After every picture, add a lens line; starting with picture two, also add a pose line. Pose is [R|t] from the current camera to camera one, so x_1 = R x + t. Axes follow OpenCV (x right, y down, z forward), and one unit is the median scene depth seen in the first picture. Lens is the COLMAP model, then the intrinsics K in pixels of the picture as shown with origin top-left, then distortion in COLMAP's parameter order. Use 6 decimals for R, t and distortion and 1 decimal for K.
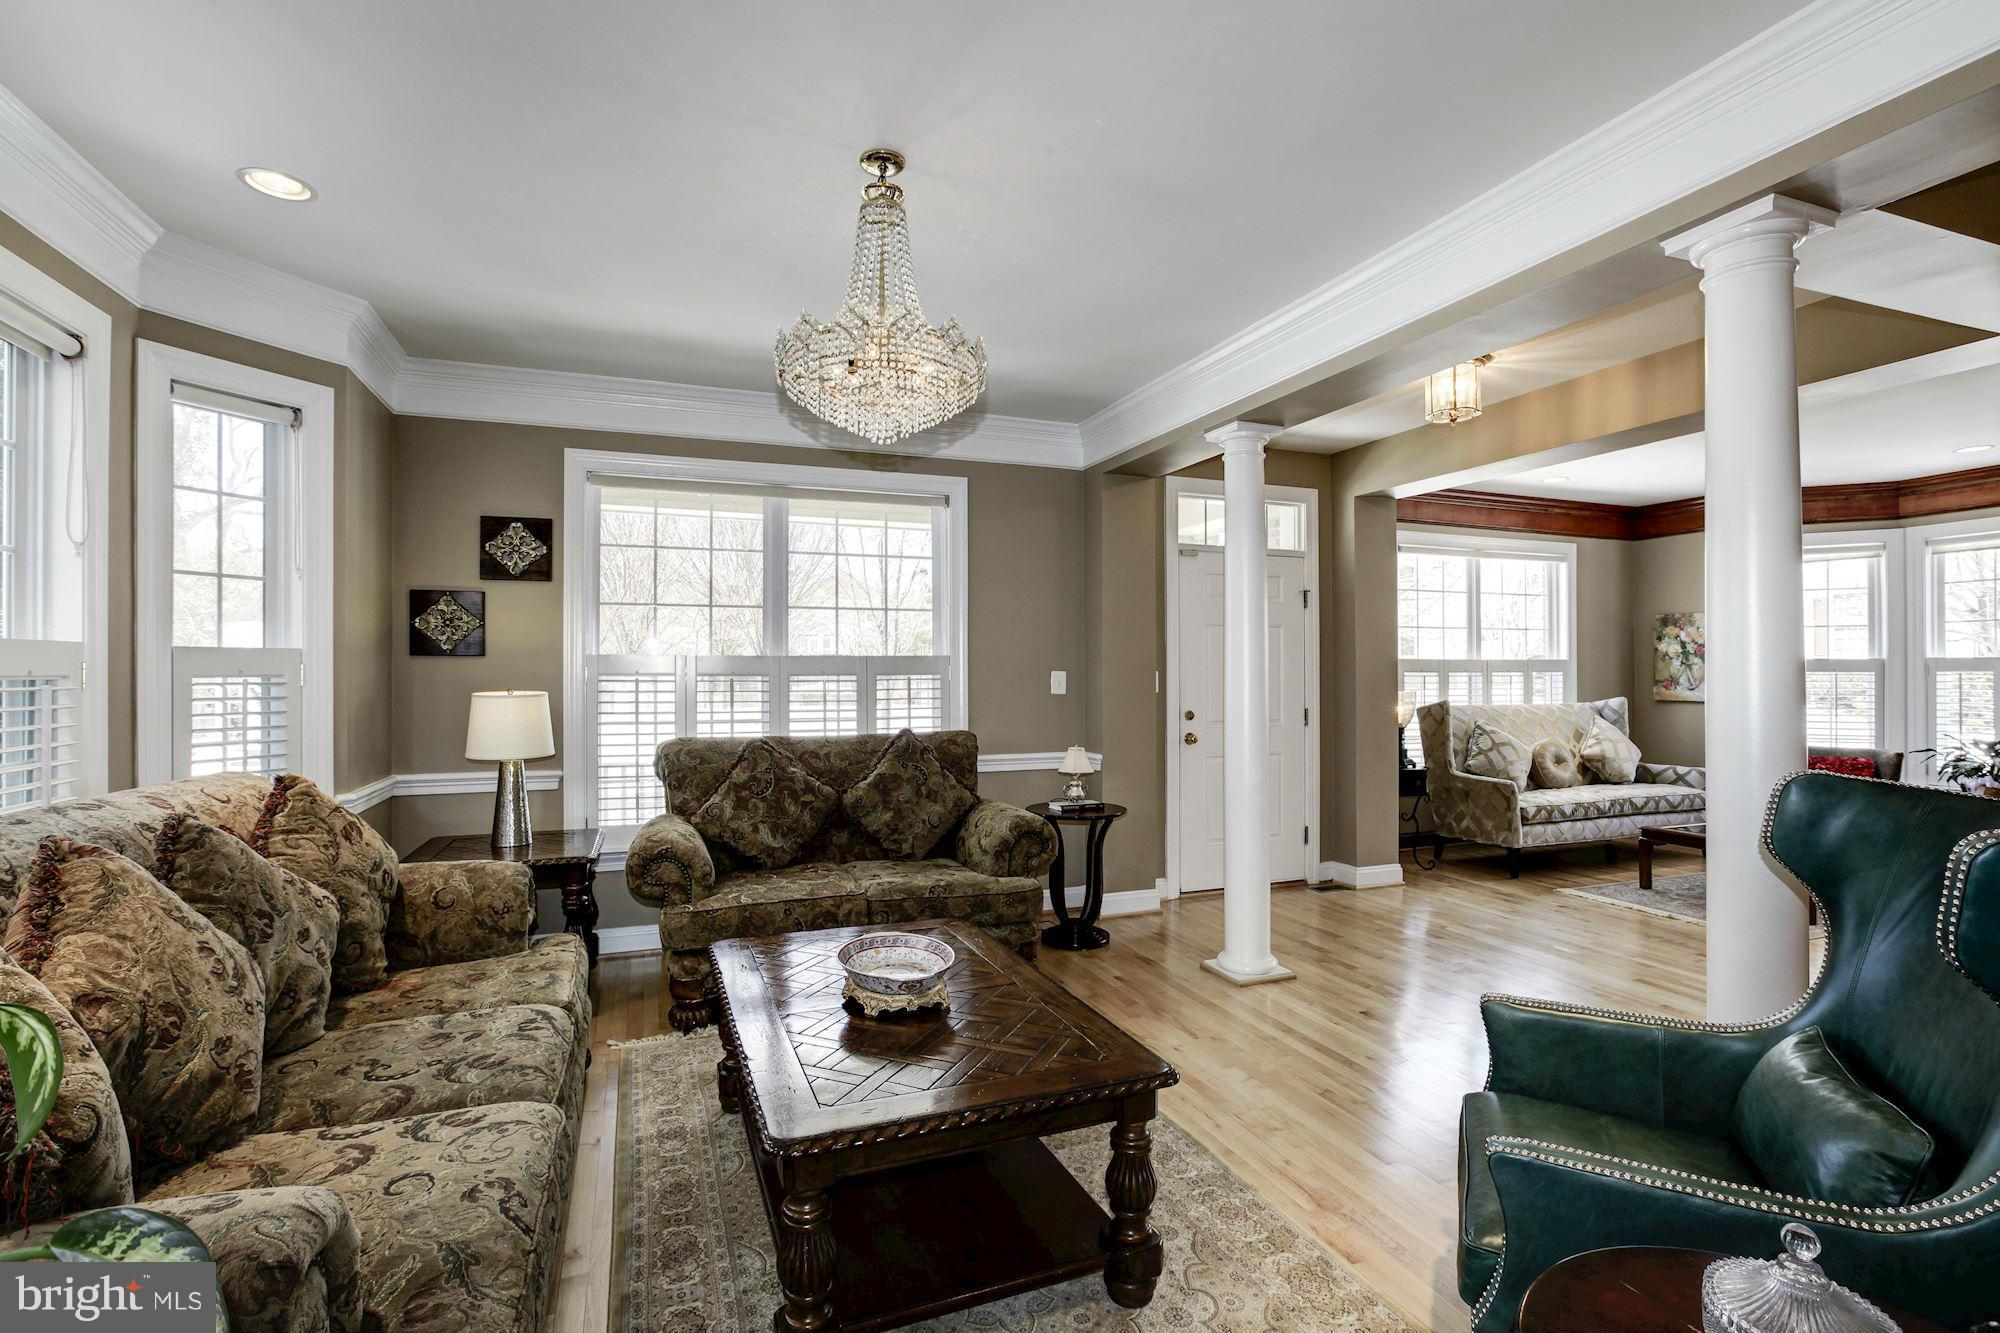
lens RADIAL K [[926.0, 0, 998.0], [0, 926.0, 675.4], [0, 0, 1]] dist [-0.003918, 0.006046]
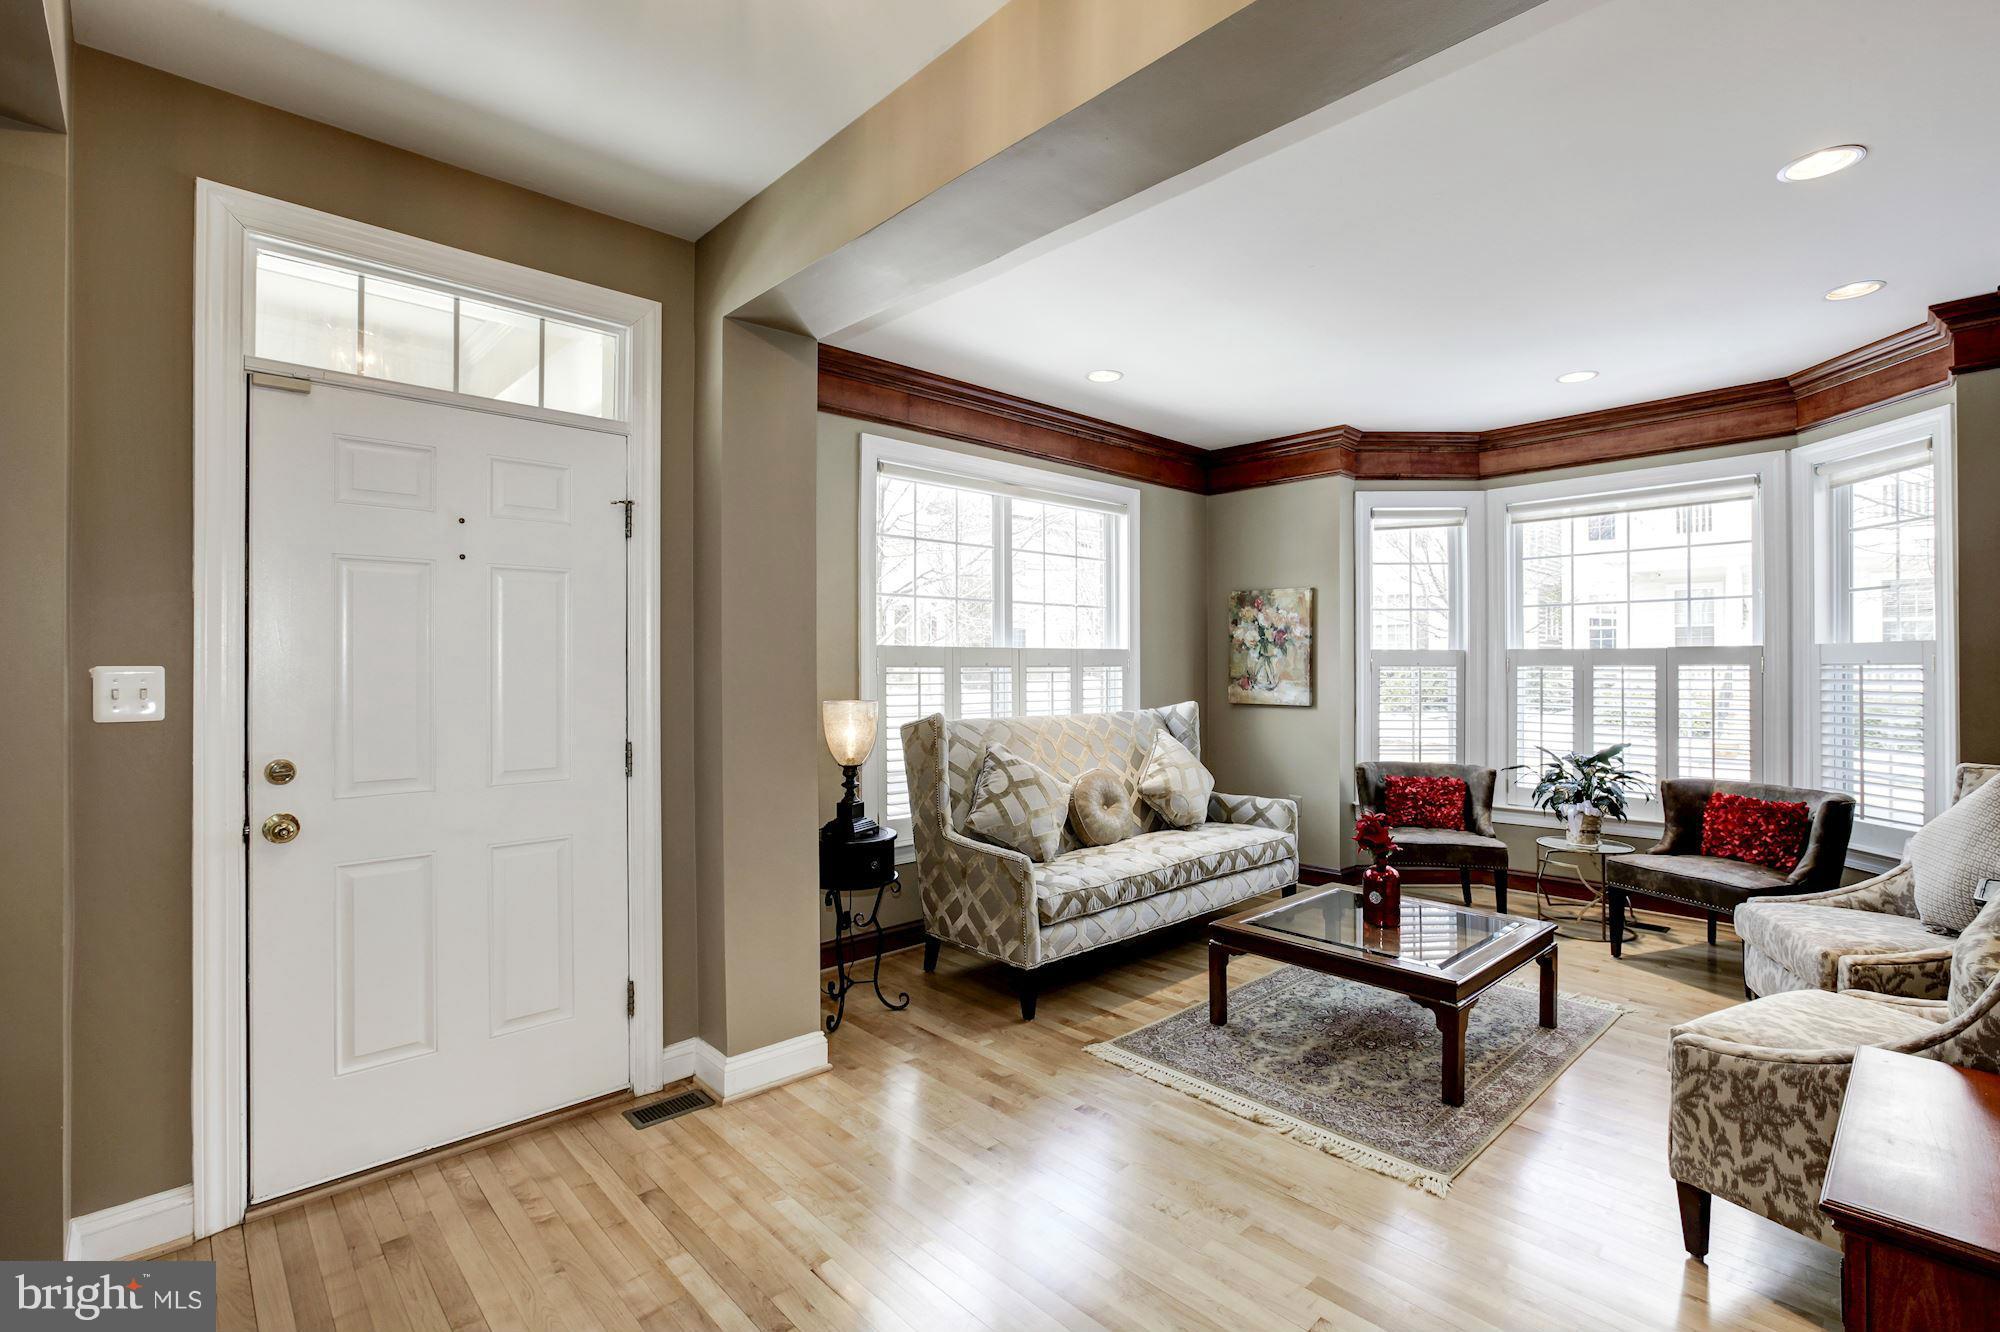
lens RADIAL K [[926.0, 0, 992.7], [0, 926.0, 656.1], [0, 0, 1]] dist [-0.003918, 0.006046]
pose [[0.934226, 0.004964, 0.356646, 0.287449], [-0.000499, 0.999920, -0.012608, -0.002824], [-0.356681, 0.011601, 0.934154, 0.403253]]
